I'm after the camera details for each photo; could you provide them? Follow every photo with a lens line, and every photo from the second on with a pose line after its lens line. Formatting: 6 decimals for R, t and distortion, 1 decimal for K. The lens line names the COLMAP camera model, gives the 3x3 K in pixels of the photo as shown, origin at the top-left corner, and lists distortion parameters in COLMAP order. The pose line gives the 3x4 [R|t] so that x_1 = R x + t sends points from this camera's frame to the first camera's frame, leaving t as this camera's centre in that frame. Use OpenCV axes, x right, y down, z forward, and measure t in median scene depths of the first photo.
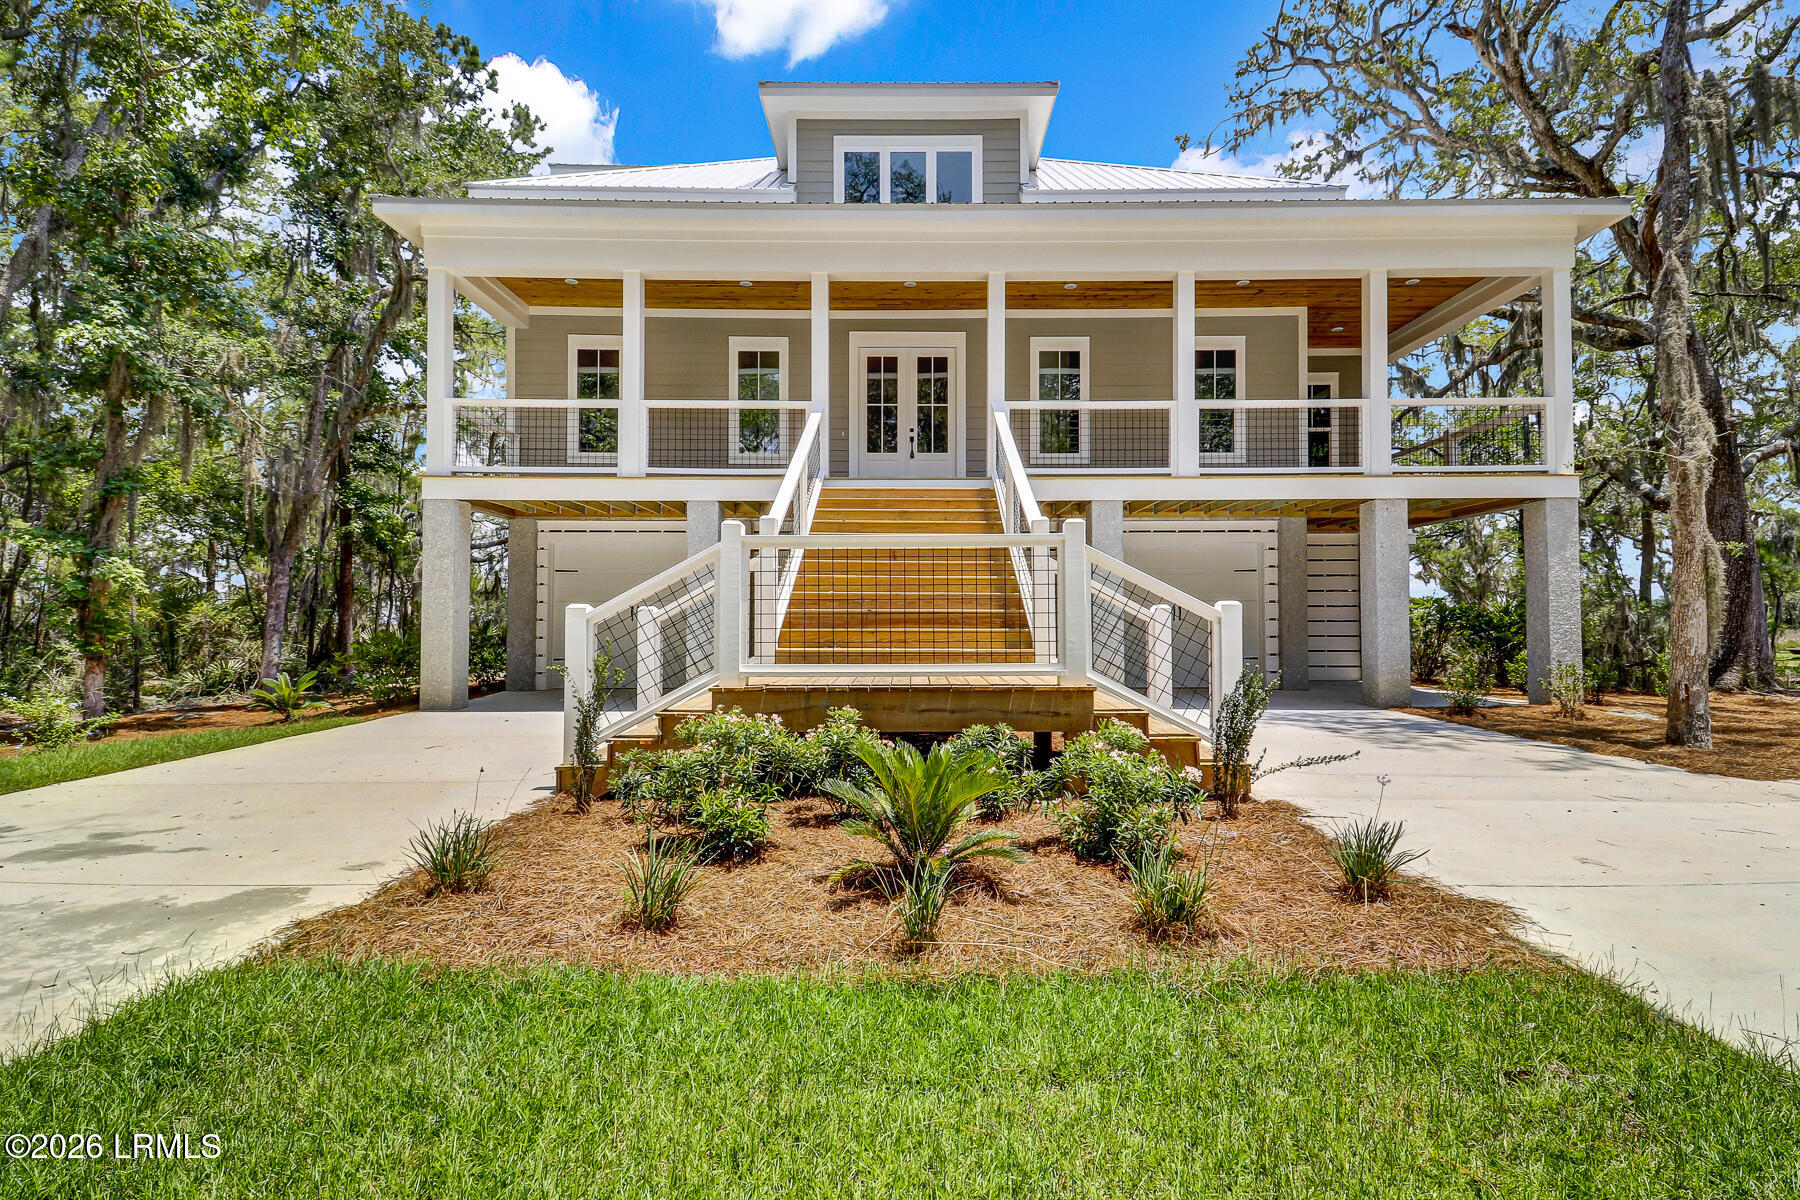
lens RADIAL K [[860.1, 0, 898.4], [0, 860.1, 601.7], [0, 0, 1]] dist [-0.006415, -0.001382]
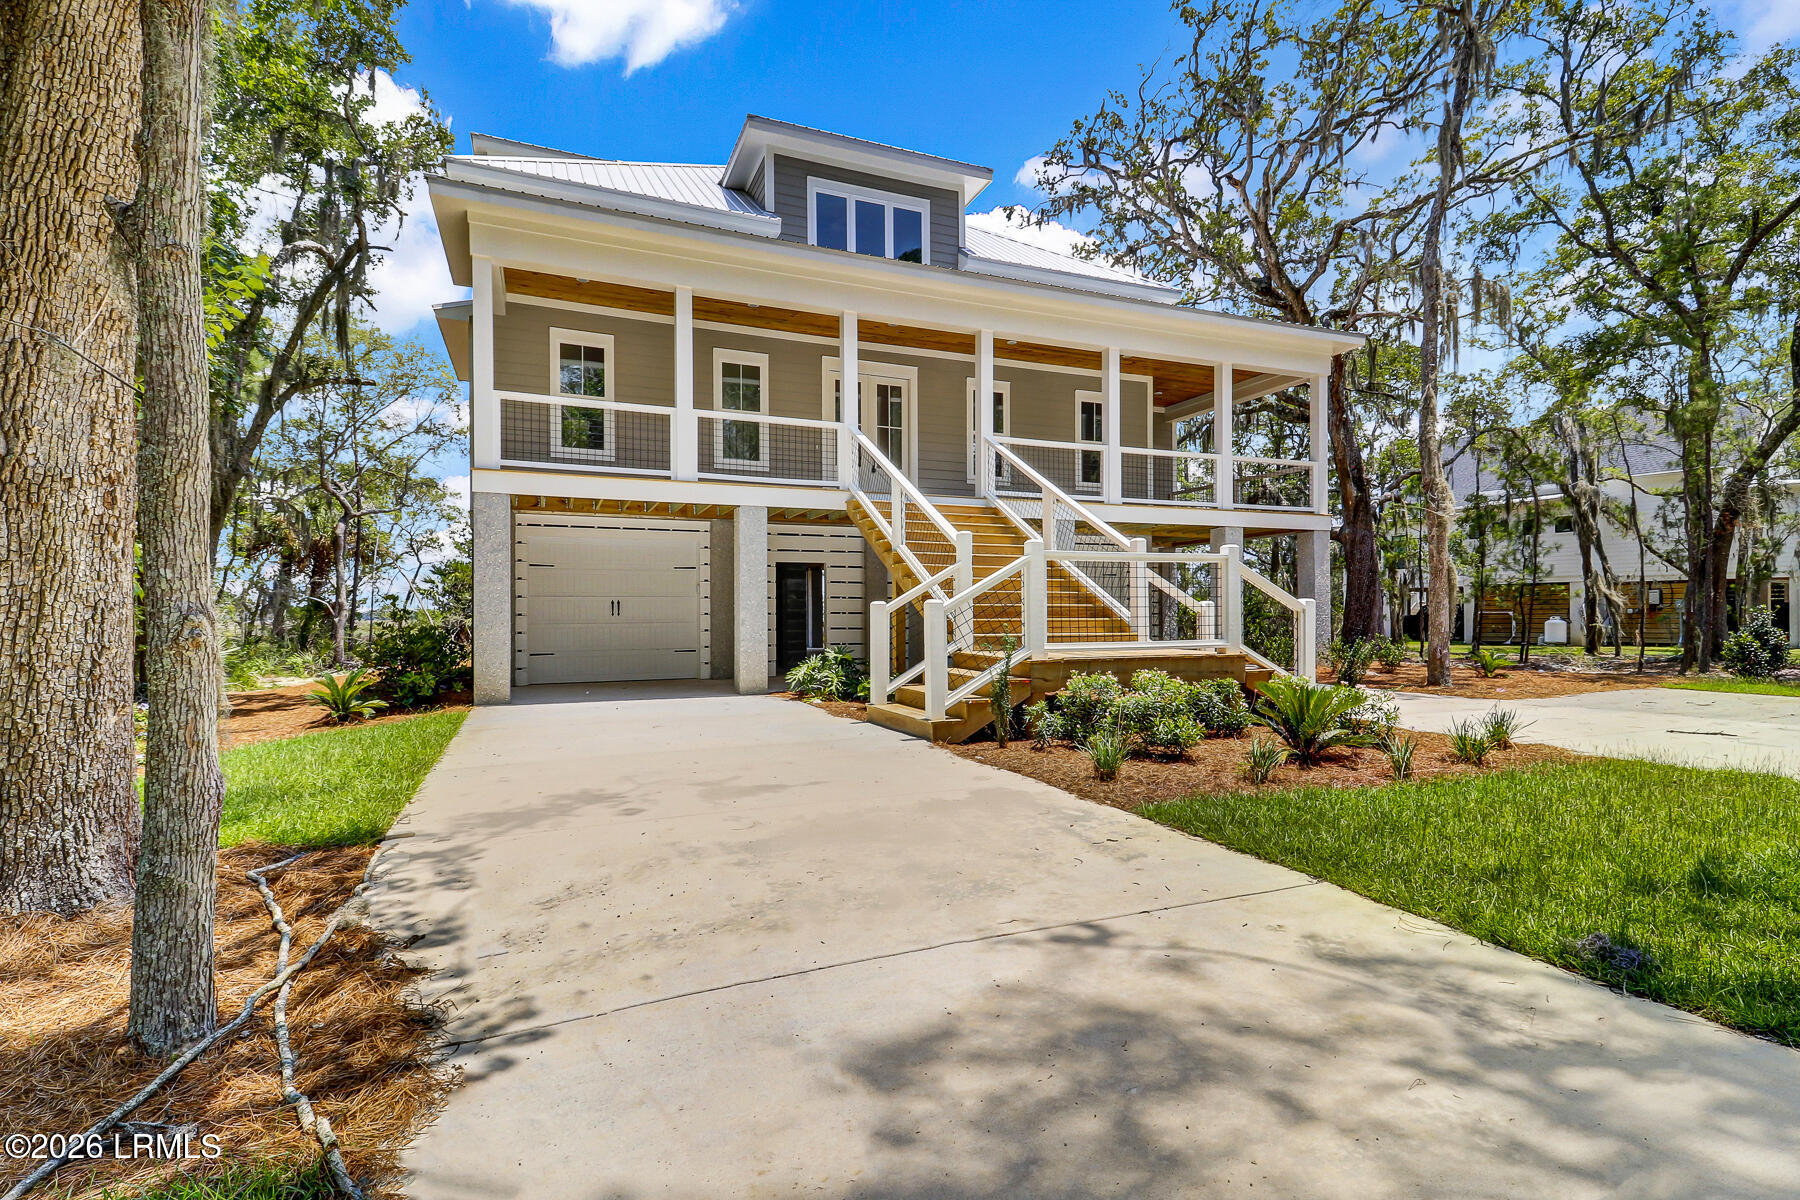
lens RADIAL K [[860.1, 0, 843.7], [0, 860.1, 599.6], [0, 0, 1]] dist [-0.006415, -0.001382]
pose [[0.935939, 0.010055, 0.352019, -0.415162], [-0.006507, 0.999915, -0.011261, 0.012112], [-0.352102, 0.008249, 0.935925, -0.043376]]
